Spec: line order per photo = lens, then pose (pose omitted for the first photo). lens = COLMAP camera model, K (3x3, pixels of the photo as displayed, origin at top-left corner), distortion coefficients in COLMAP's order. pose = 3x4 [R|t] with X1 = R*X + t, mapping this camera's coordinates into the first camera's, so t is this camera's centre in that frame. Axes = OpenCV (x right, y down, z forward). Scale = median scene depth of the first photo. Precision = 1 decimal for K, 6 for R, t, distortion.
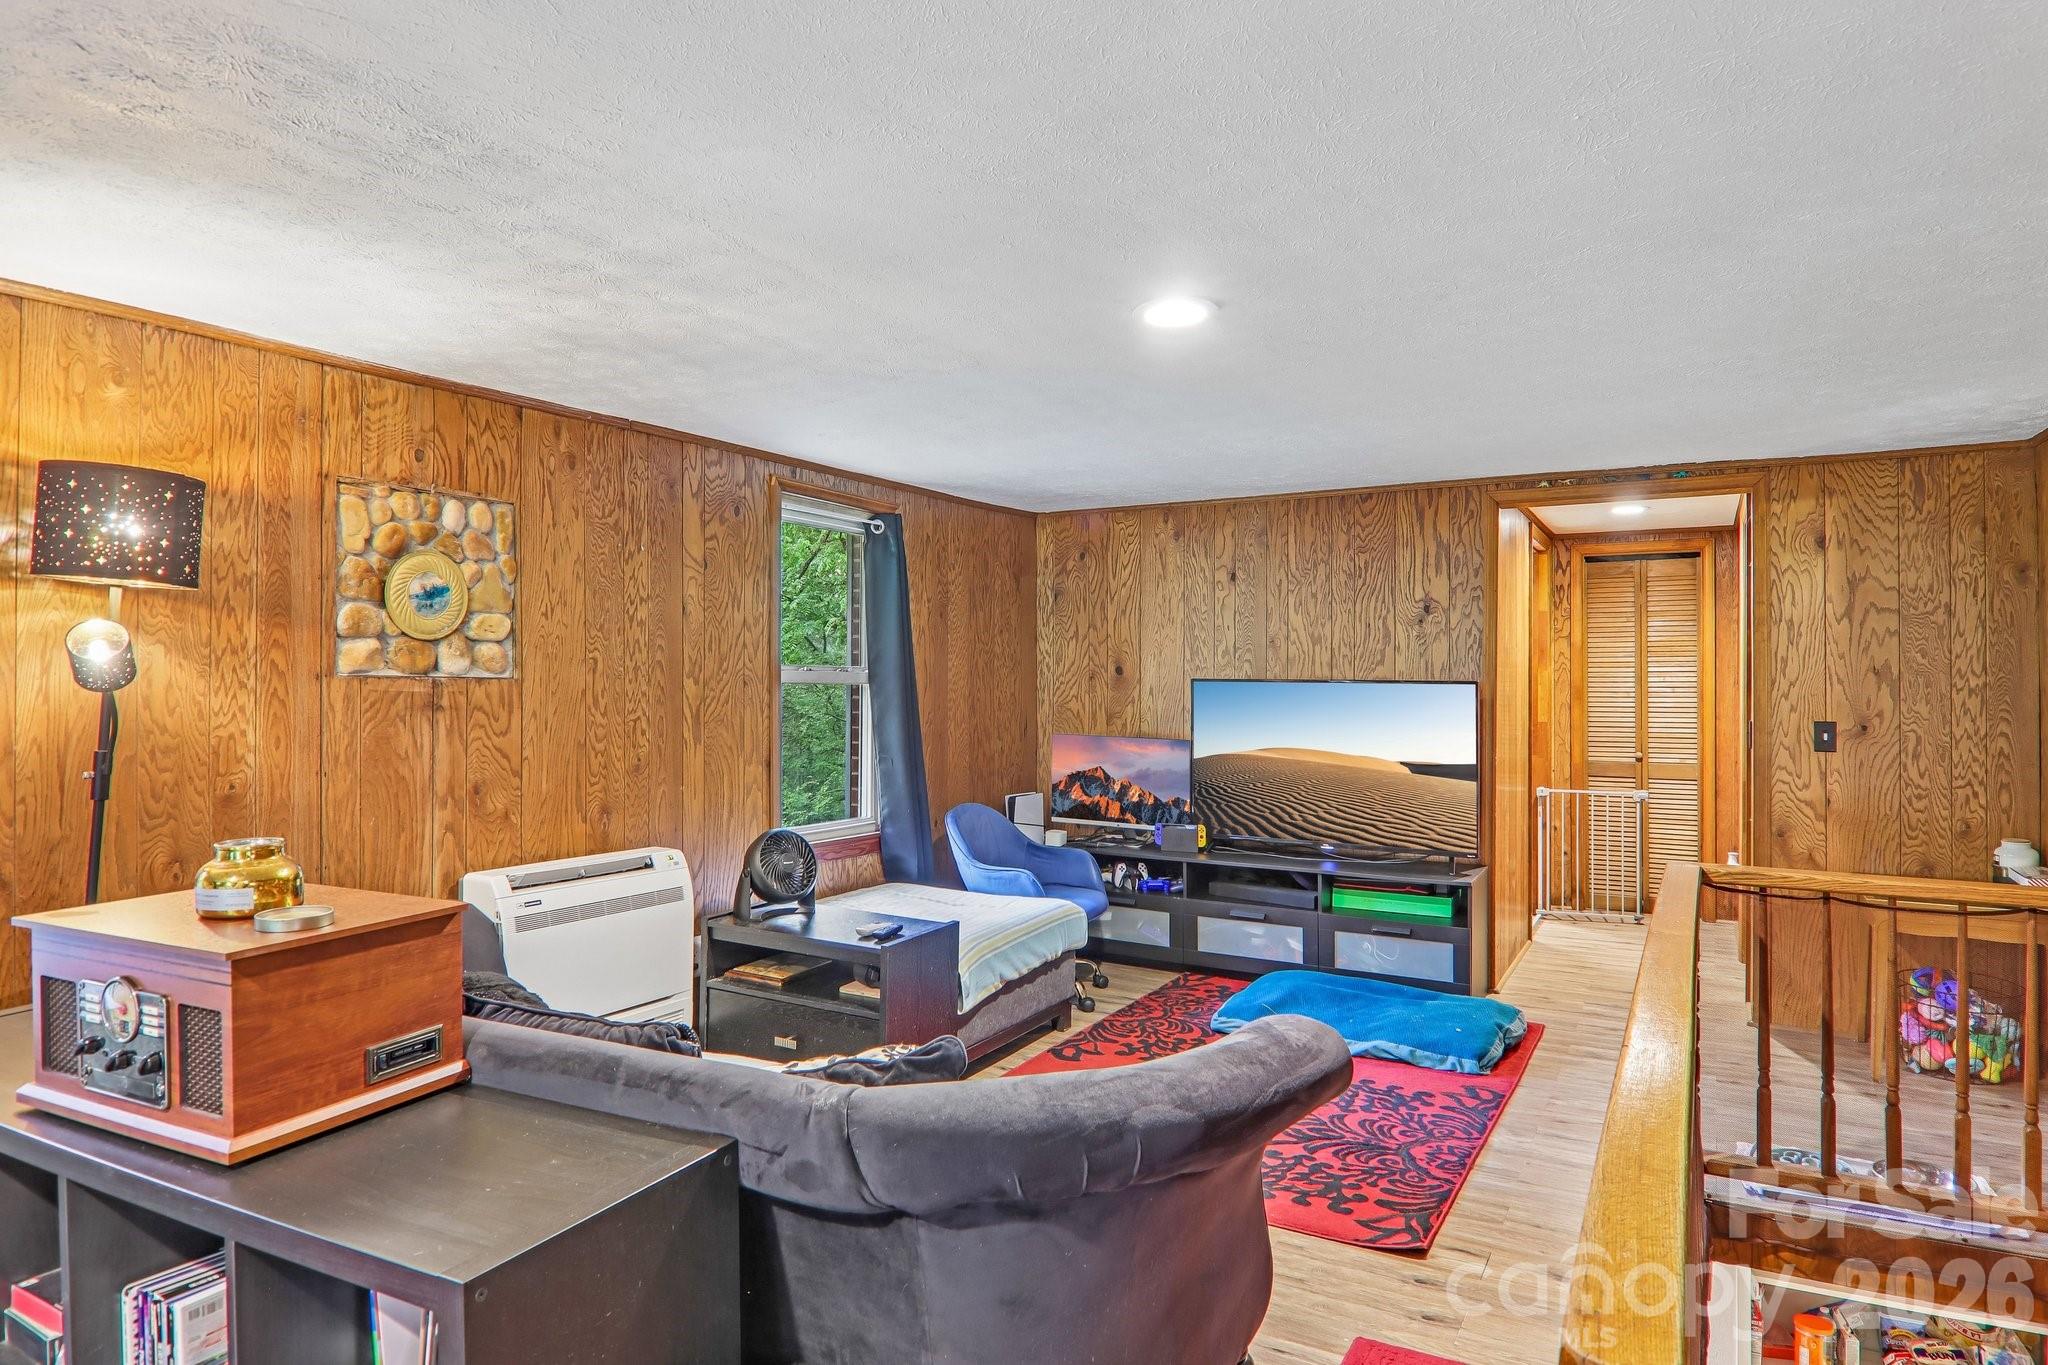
lens RADIAL K [[1203.1, 0, 1002.2], [0, 1203.1, 658.1], [0, 0, 1]] dist [-0.000988, -0.019346]
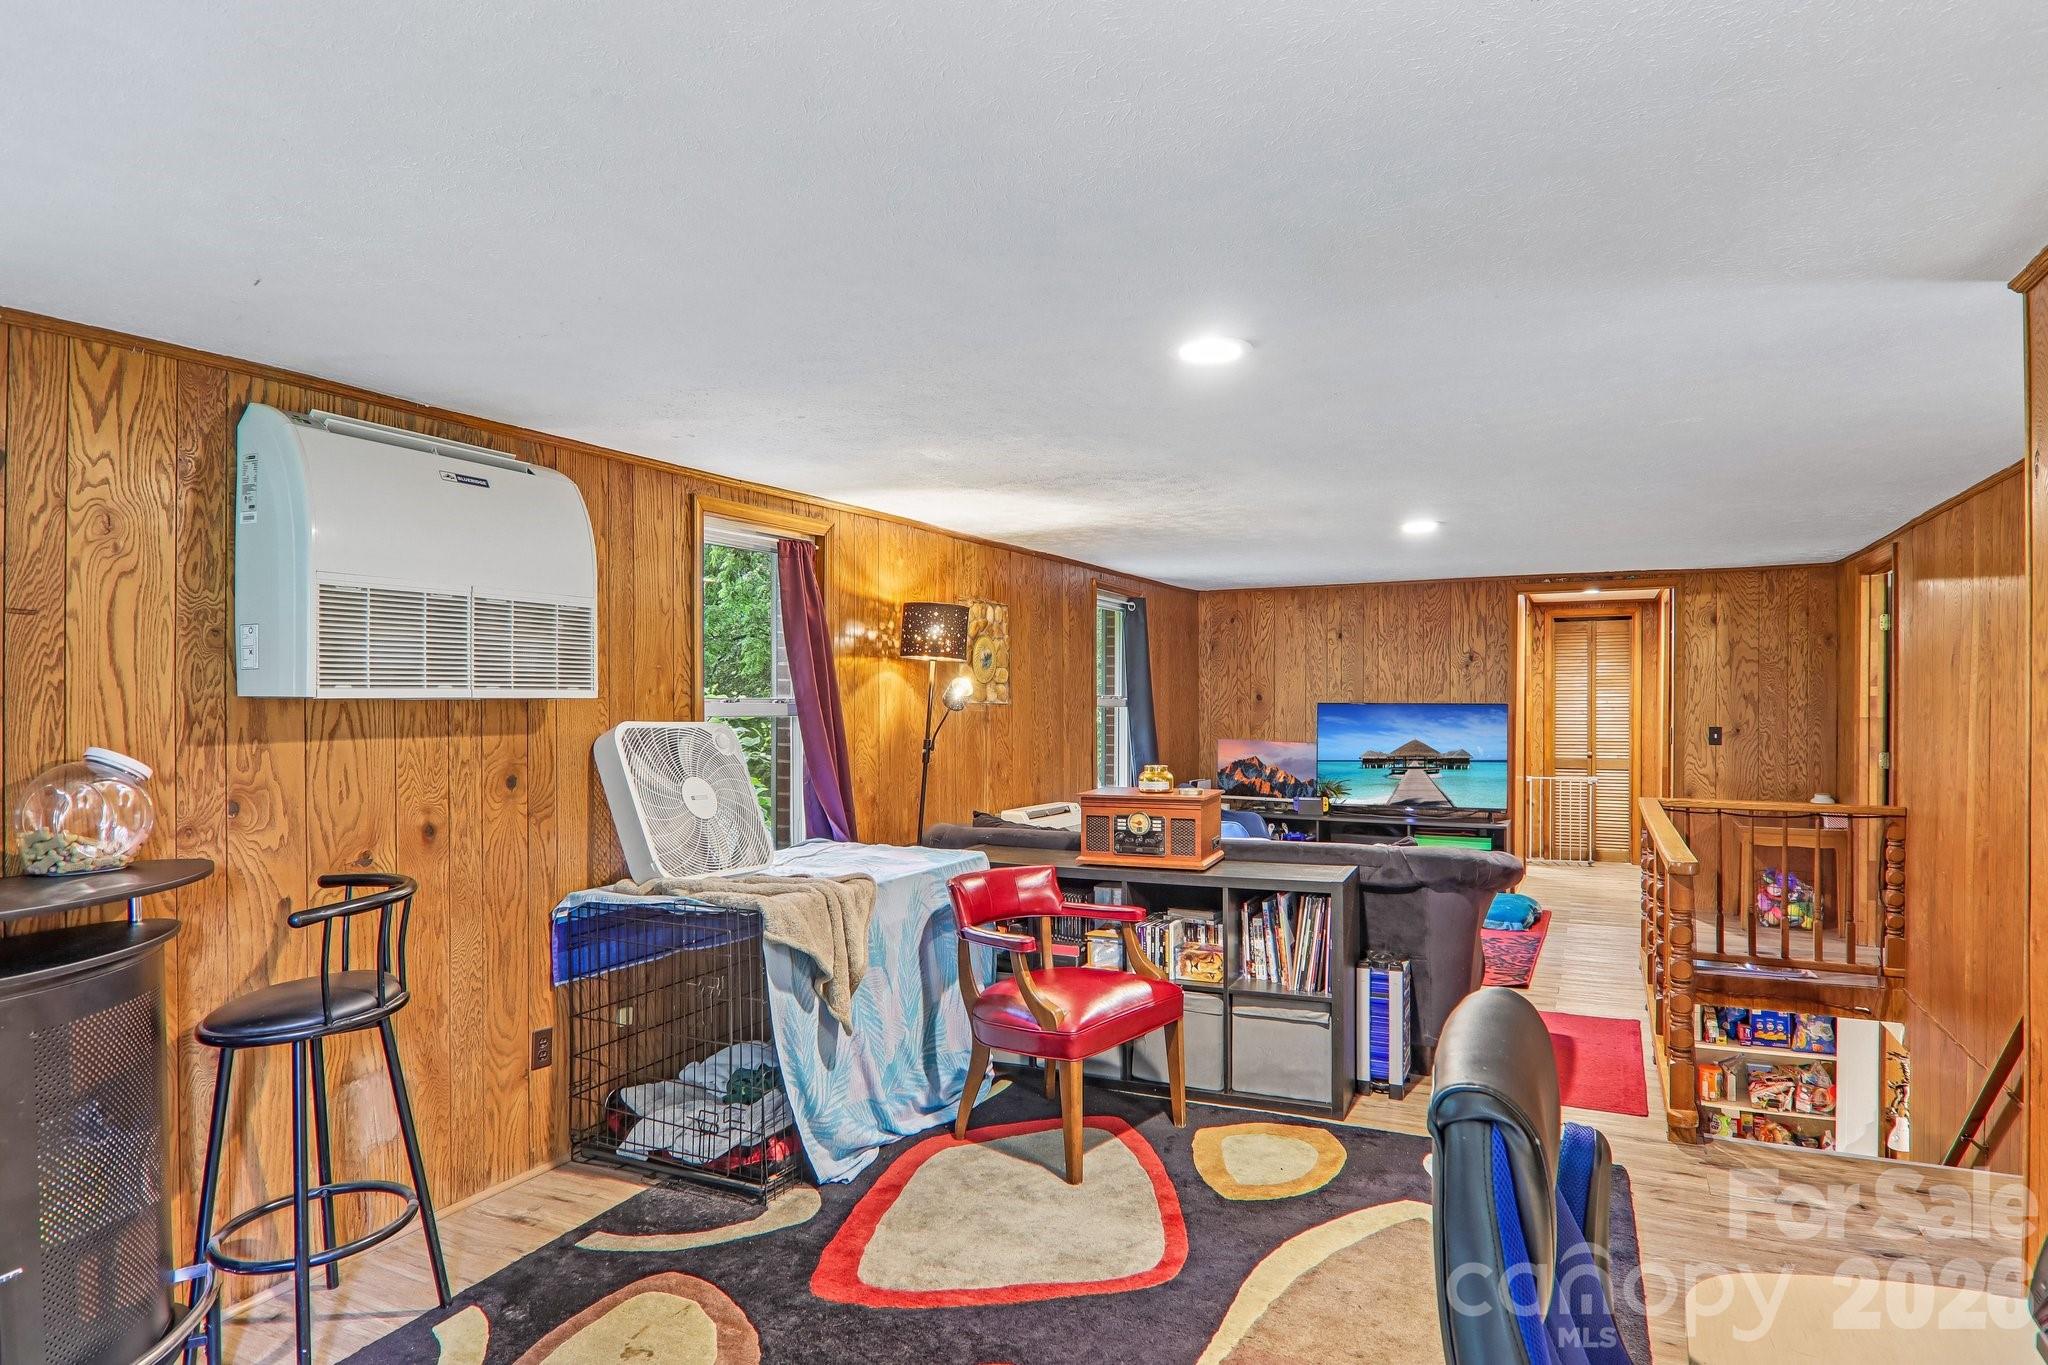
lens RADIAL K [[1157.3, 0, 1006.0], [0, 1157.3, 705.3], [0, 0, 1]] dist [0.003558, -0.022053]
pose [[0.998220, -0.003831, 0.059511, -0.406913], [0.002680, 0.999808, 0.019401, -0.011591], [-0.059574, -0.019207, 0.998039, -0.563586]]
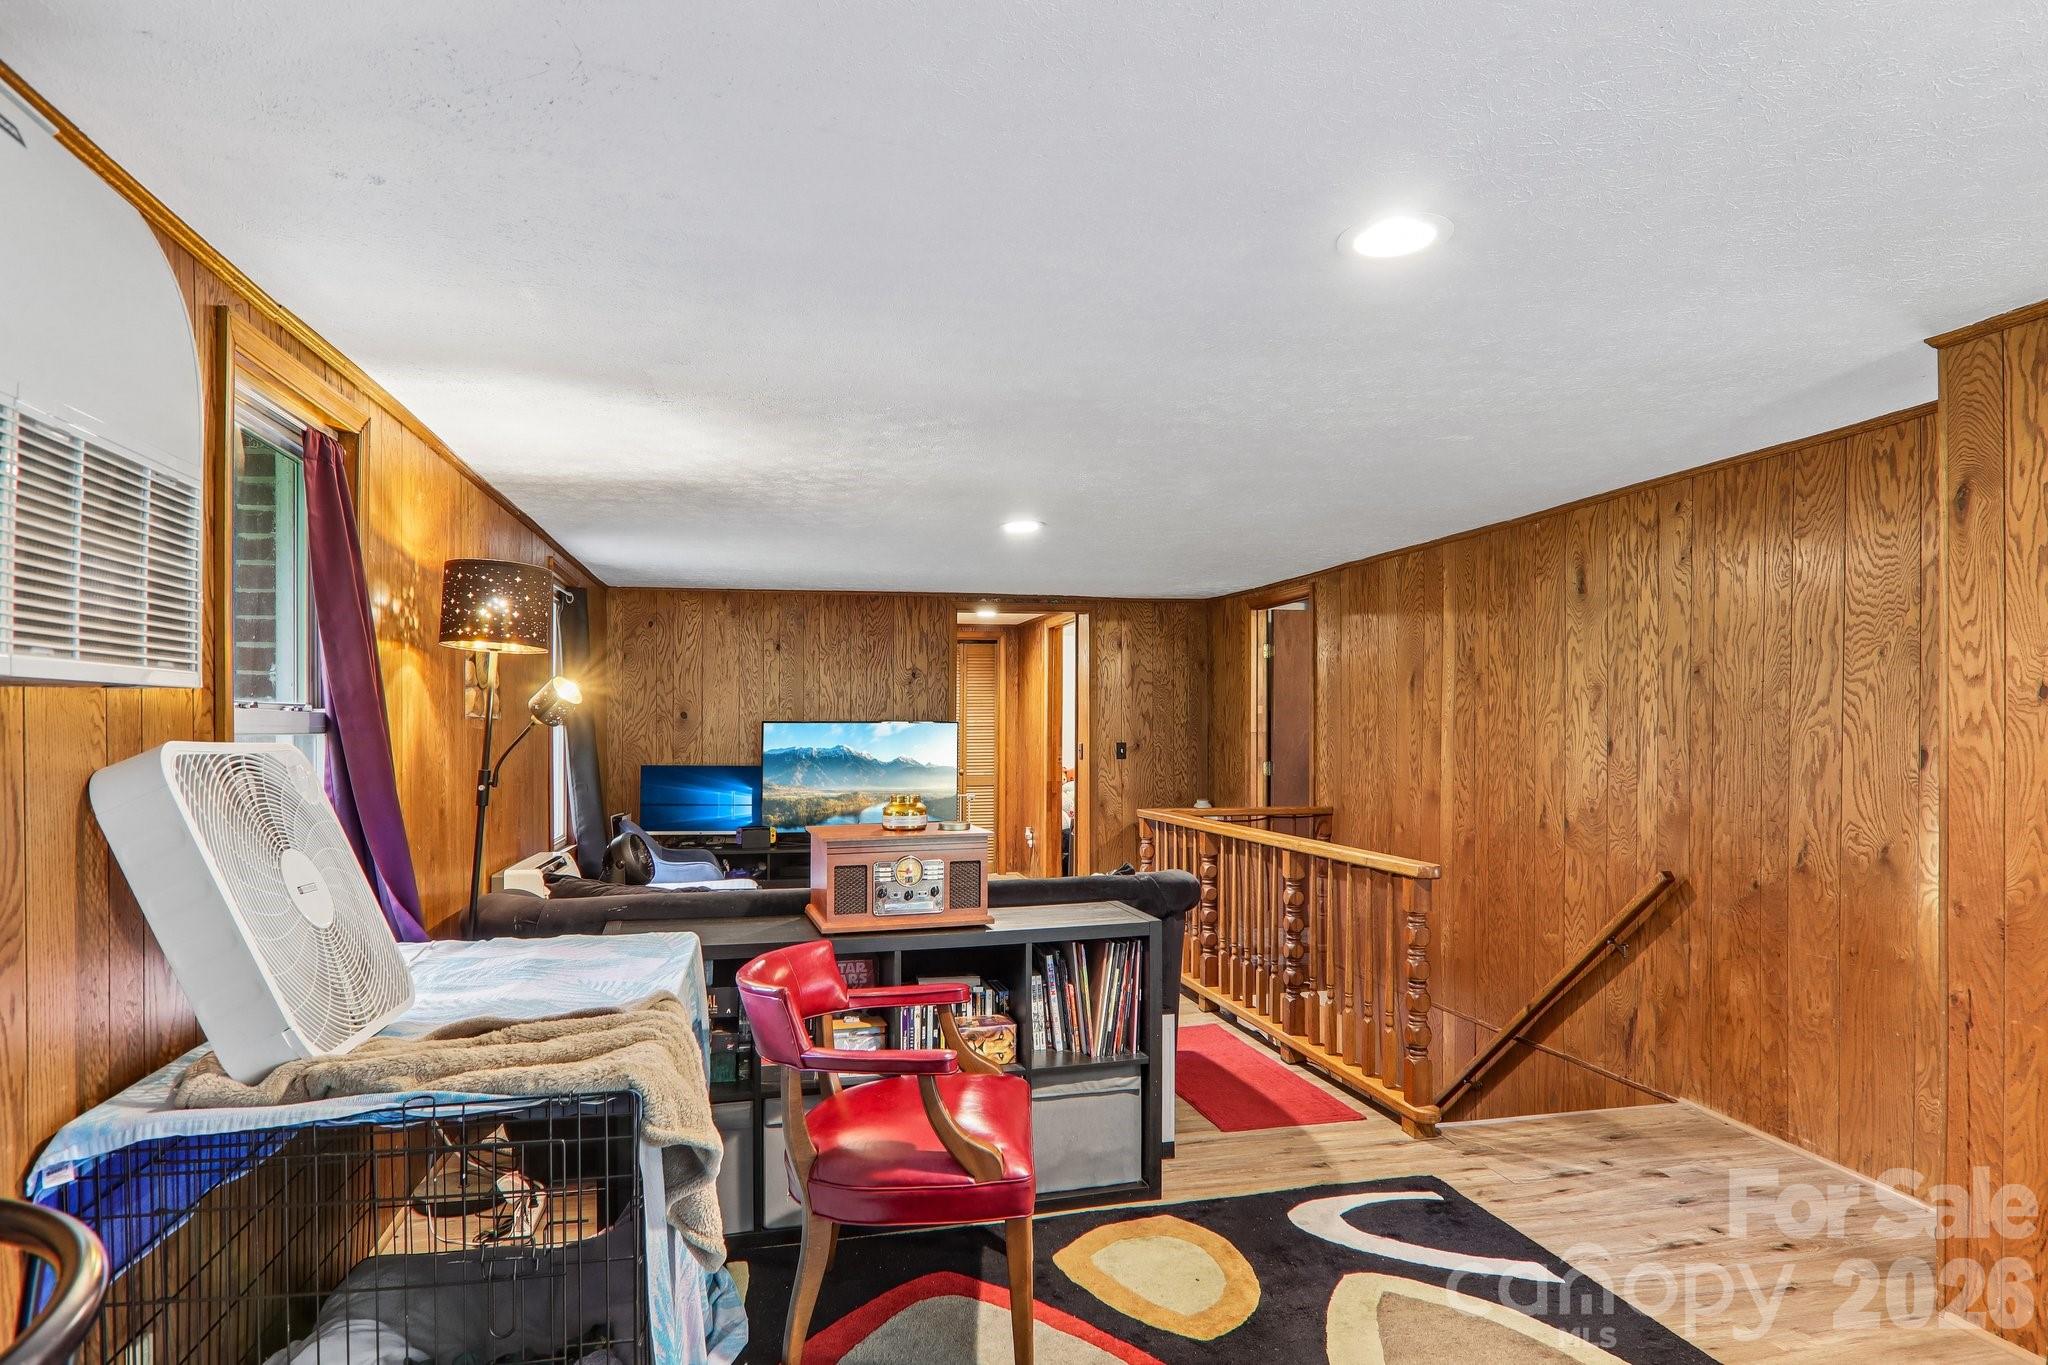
lens RADIAL K [[1184.3, 0, 1008.1], [0, 1184.3, 718.3], [0, 0, 1]] dist [-0.015815, -0.000822]
pose [[0.735839, -0.001429, 0.677155, -0.678294], [-0.005248, 0.999956, 0.007812, 0.002399], [-0.677136, -0.009302, 0.735799, -0.223225]]
